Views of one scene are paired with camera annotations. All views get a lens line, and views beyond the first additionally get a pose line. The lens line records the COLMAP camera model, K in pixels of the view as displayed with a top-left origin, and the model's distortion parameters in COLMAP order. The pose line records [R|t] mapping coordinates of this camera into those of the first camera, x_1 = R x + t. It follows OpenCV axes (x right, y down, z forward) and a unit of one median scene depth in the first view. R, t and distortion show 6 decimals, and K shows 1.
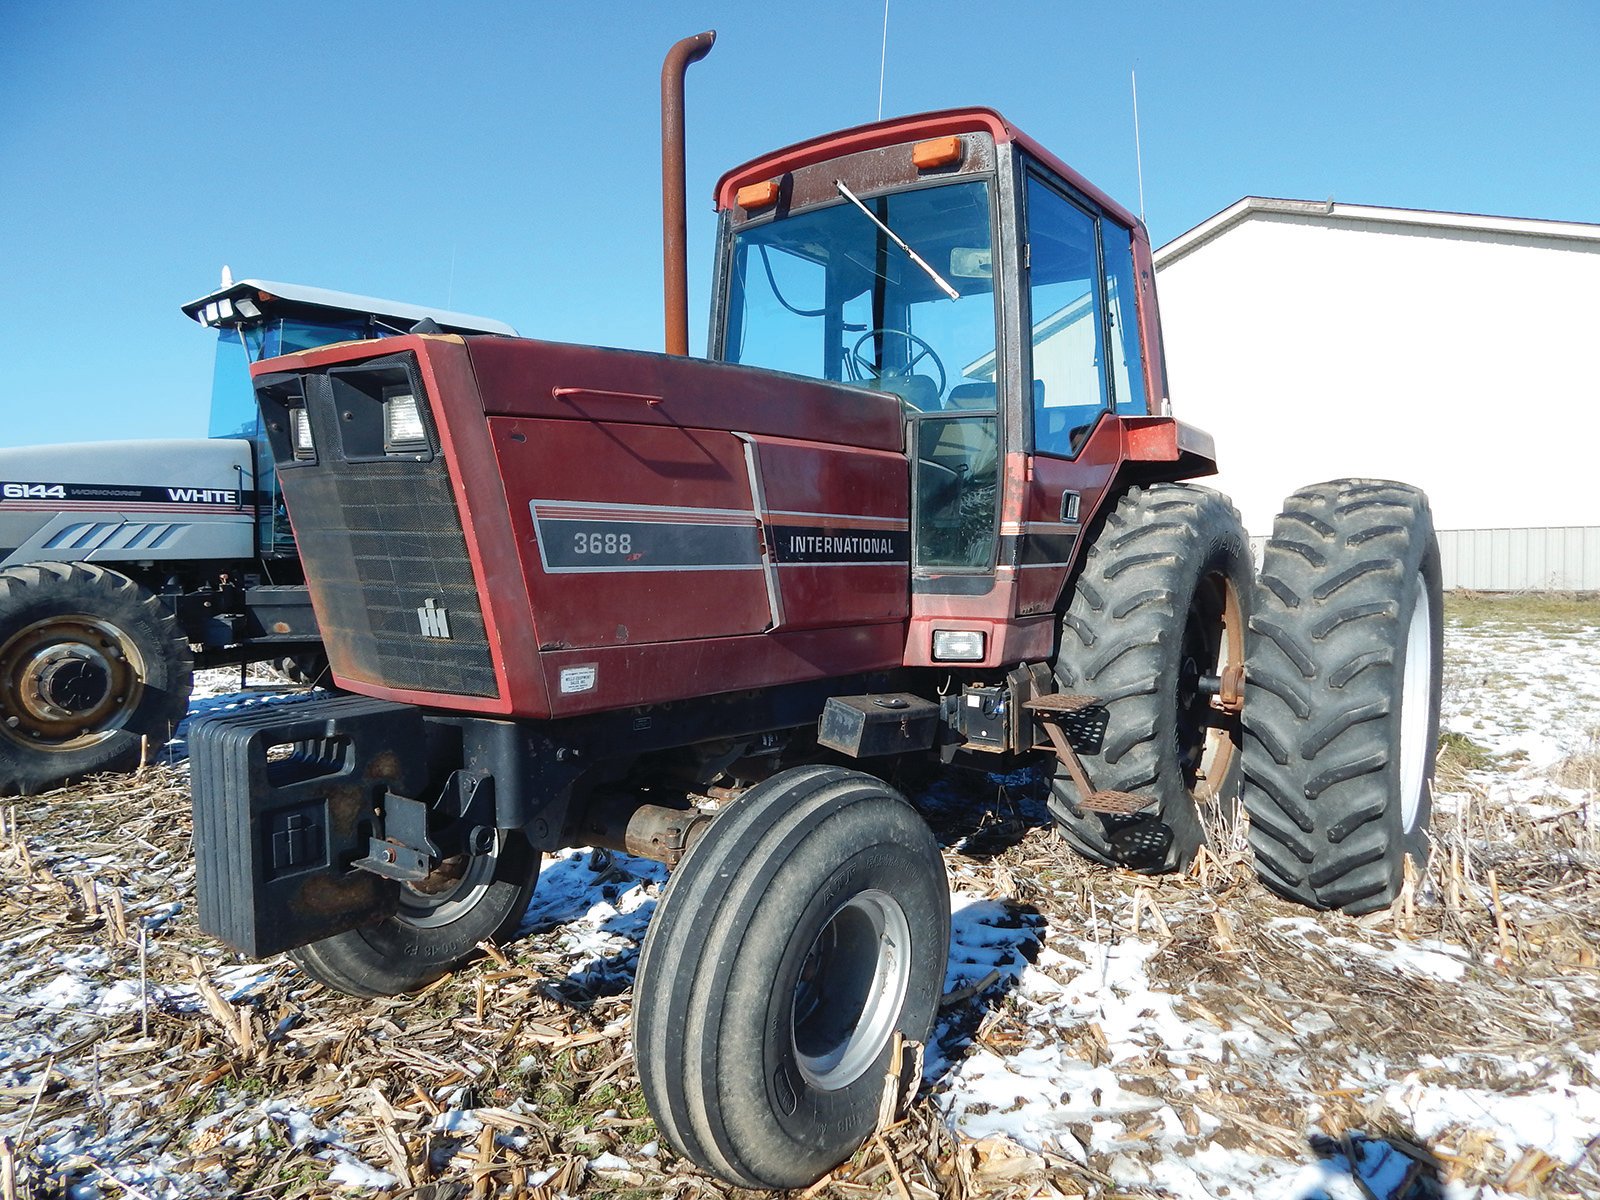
lens RADIAL K [[1056.8, 0, 800.0], [0, 1056.8, 600.0], [0, 0, 1]] dist [-0.009928, 0.005854]
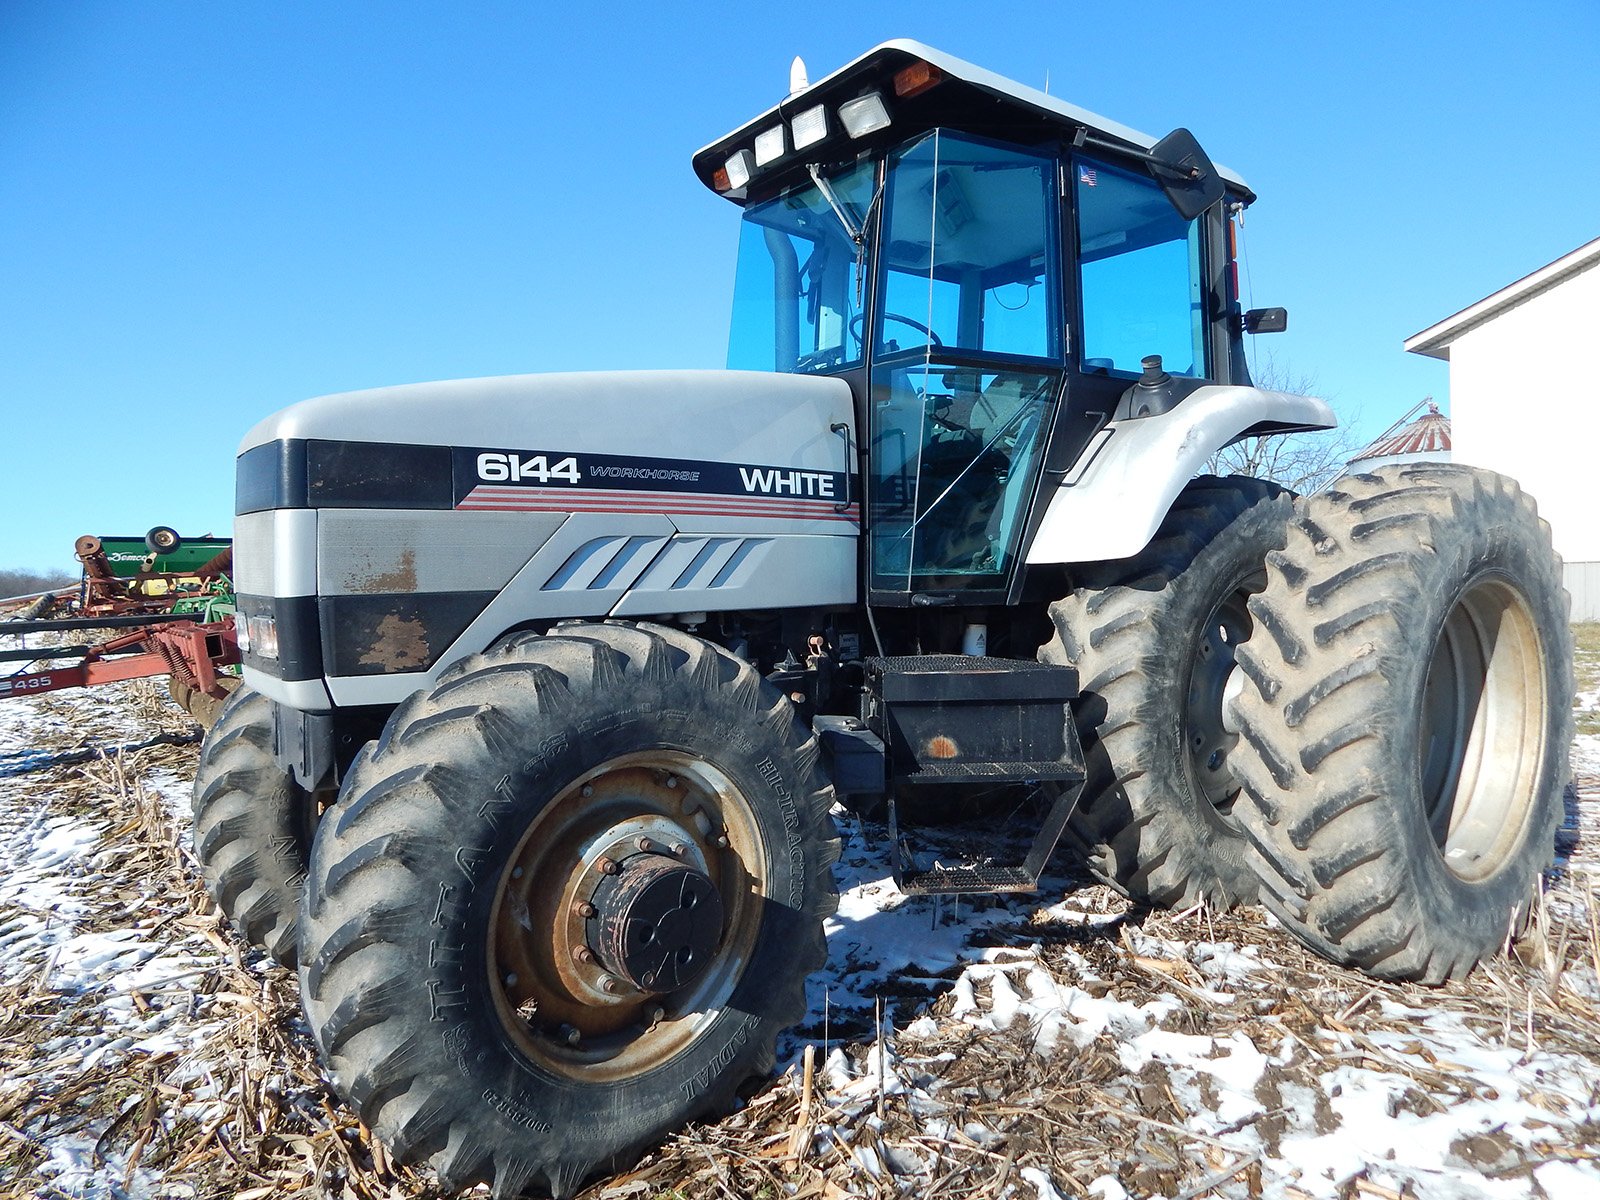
lens RADIAL K [[1082.8, 0, 800.0], [0, 1082.8, 600.0], [0, 0, 1]] dist [-0.009259, -0.000551]
pose [[0.982706, -0.000730, -0.185171, -0.545124], [-0.003443, 0.999747, -0.022210, -0.036465], [0.185140, 0.022463, 0.982455, 0.577778]]
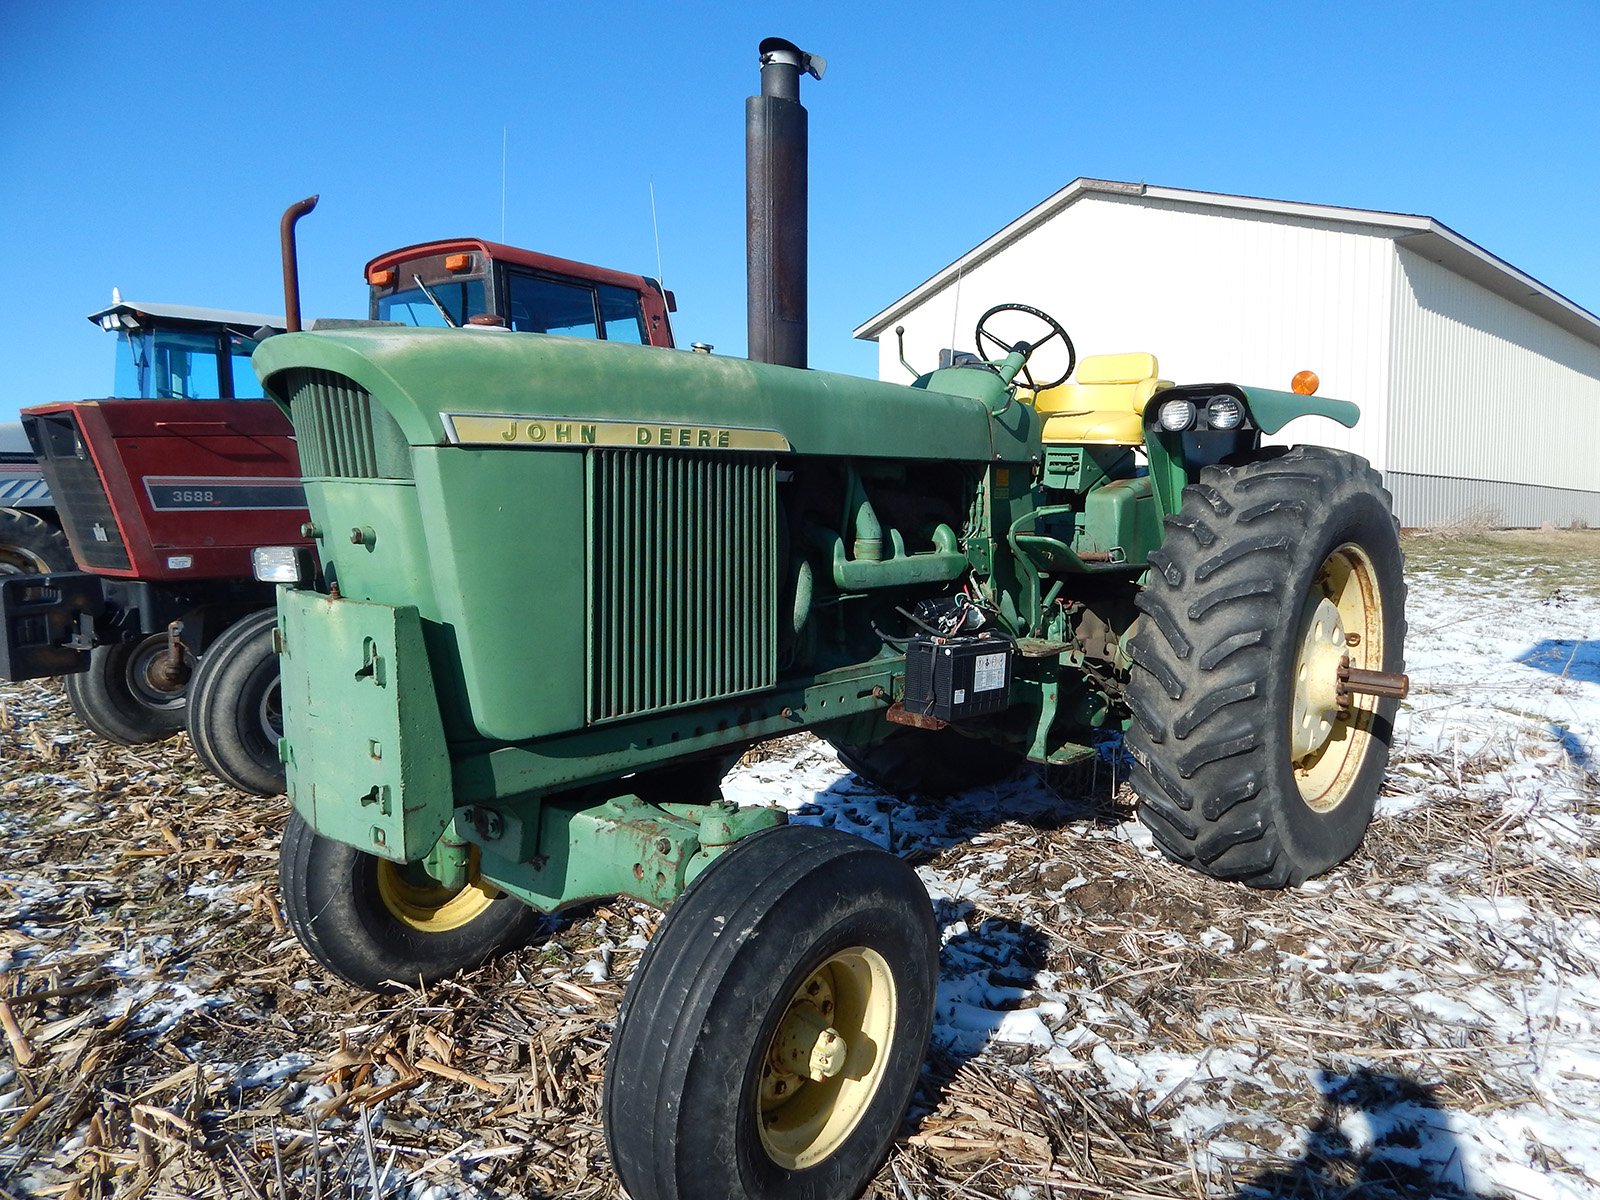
lens RADIAL K [[1056.8, 0, 800.0], [0, 1056.8, 600.0], [0, 0, 1]] dist [-0.009928, 0.005854]
pose [[0.999868, -0.001852, -0.016143, 0.439956], [0.002687, 0.998649, 0.051890, 0.019078], [0.016025, -0.051927, 0.998522, -0.443297]]
